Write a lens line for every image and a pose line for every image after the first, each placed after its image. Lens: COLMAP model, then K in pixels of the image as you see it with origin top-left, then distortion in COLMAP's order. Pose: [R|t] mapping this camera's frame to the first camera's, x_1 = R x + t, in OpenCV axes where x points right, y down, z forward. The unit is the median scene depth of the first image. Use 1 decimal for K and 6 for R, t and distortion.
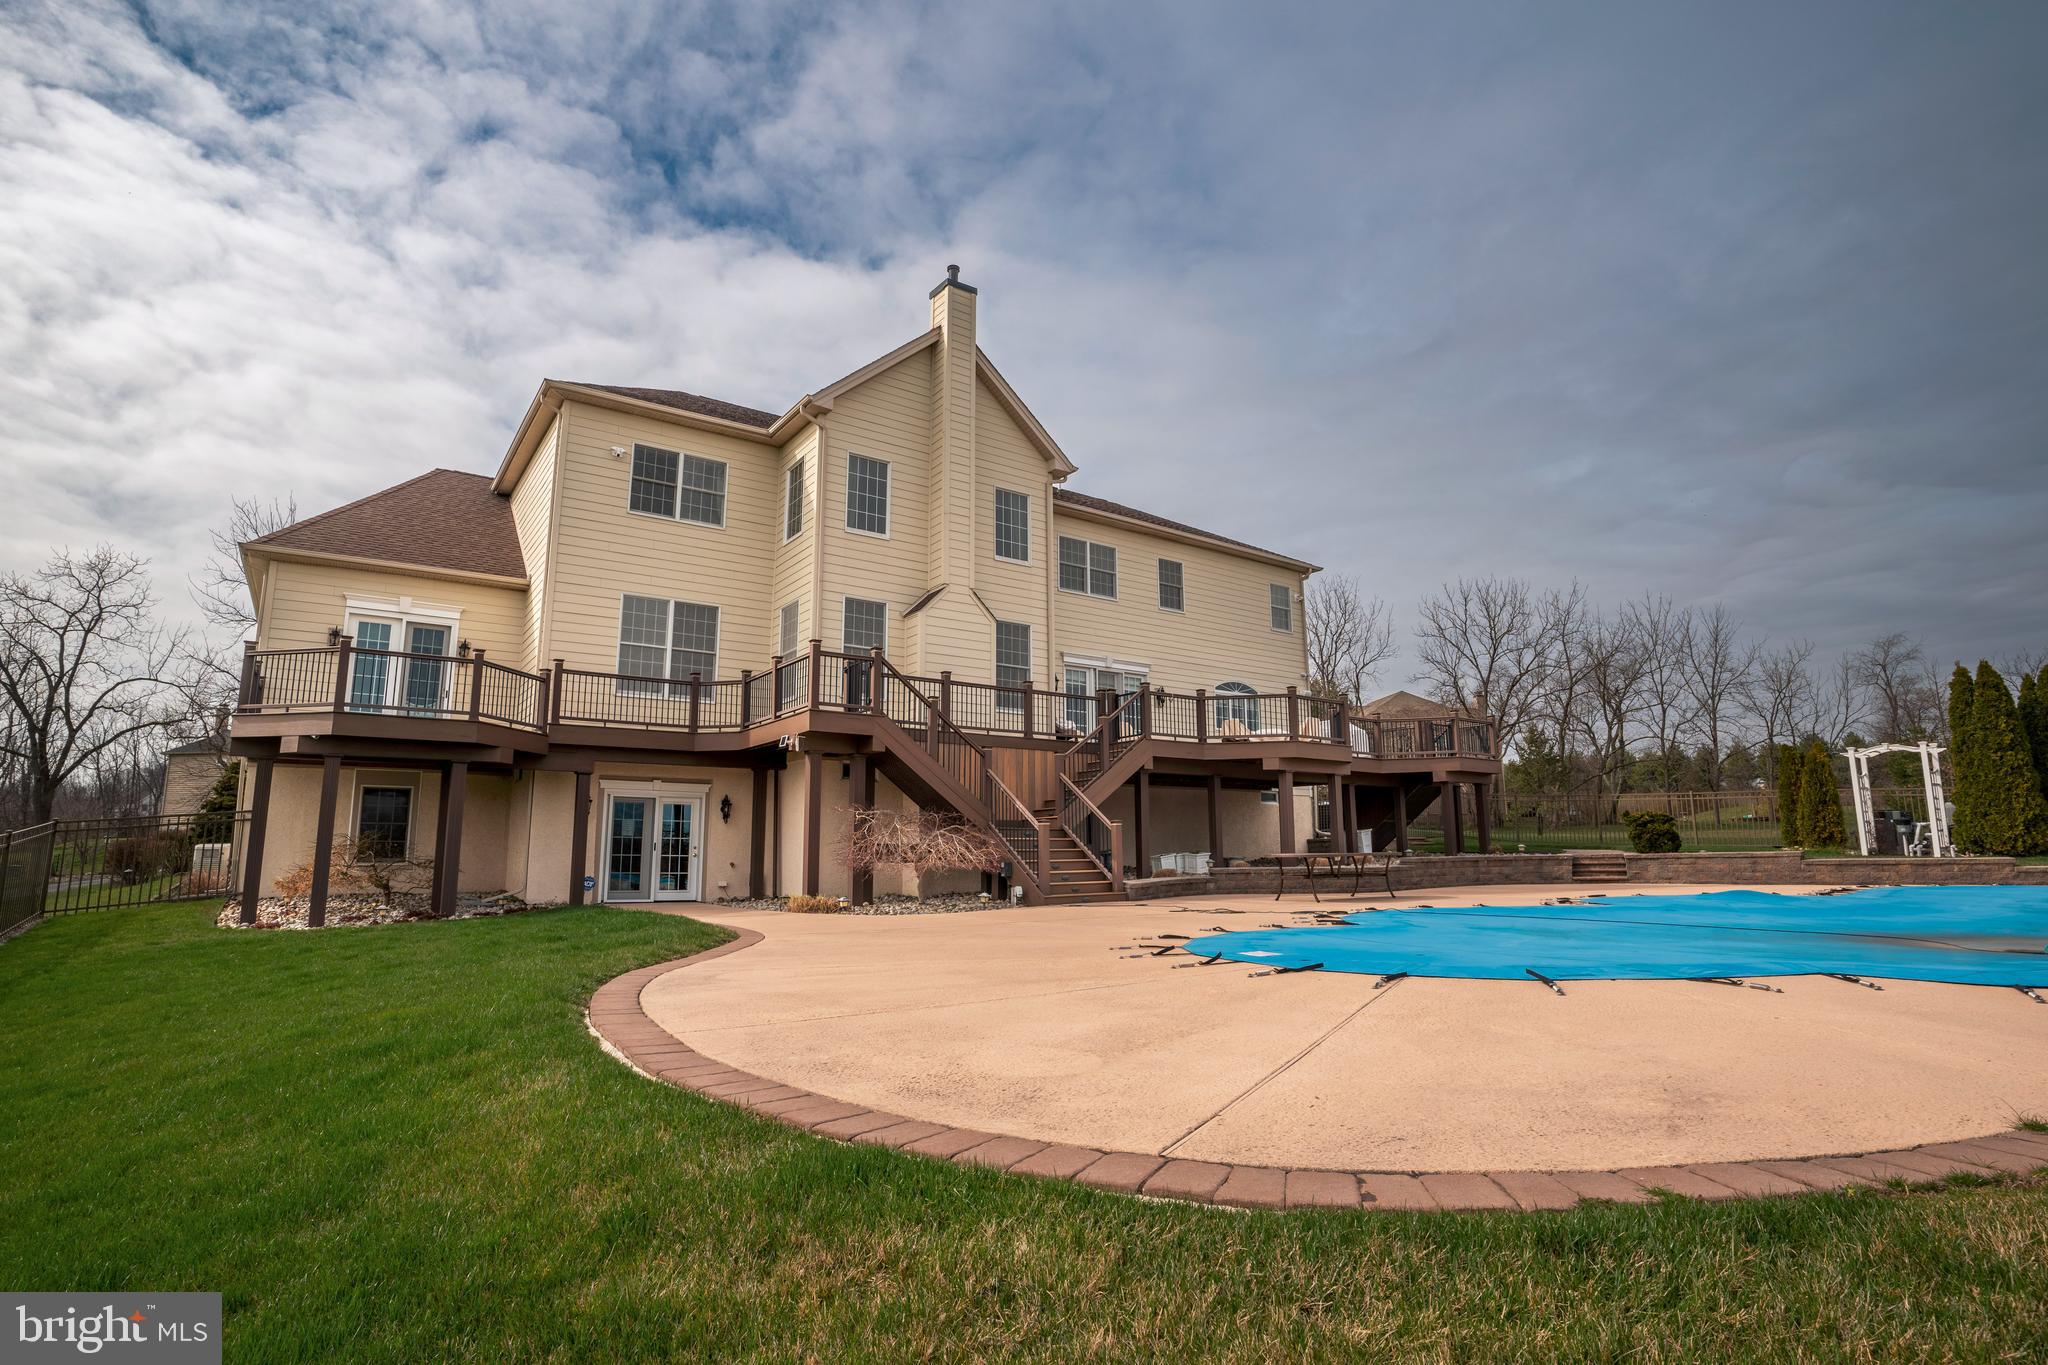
lens RADIAL K [[1036.6, 0, 1024.0], [0, 1036.6, 682.5], [0, 0, 1]] dist [-0.084417, 0.039242]
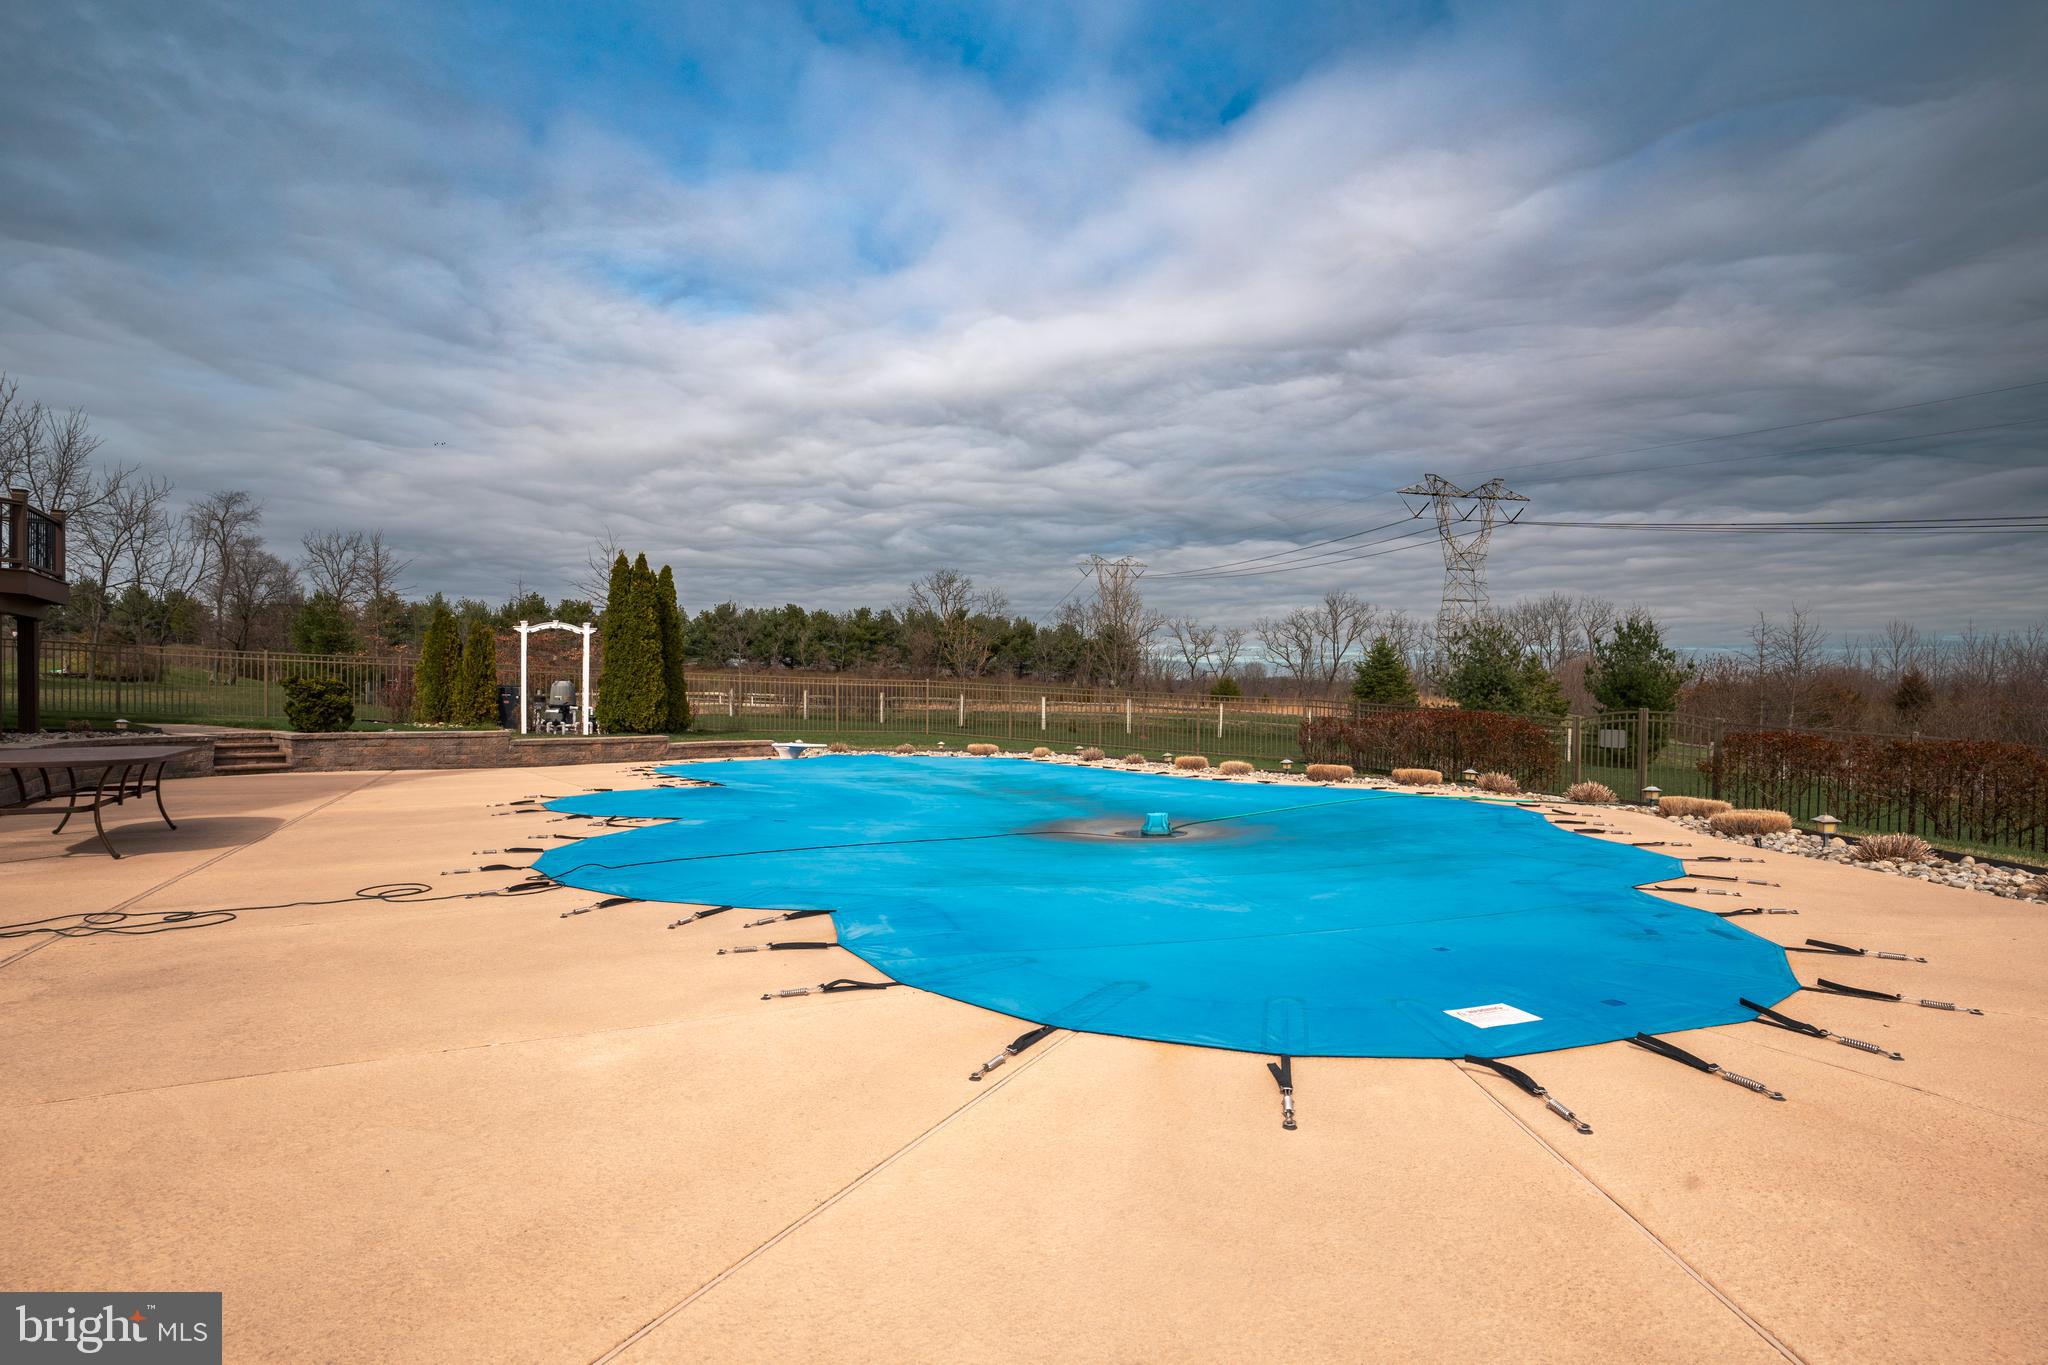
lens RADIAL K [[1036.6, 0, 1024.0], [0, 1036.6, 682.5], [0, 0, 1]] dist [-0.084417, 0.039242]
pose [[0.078299, 0.023877, 0.996644, -0.095105], [-0.167622, 0.985796, -0.010449, 0.050671], [-0.982737, -0.166241, 0.081190, 0.418873]]
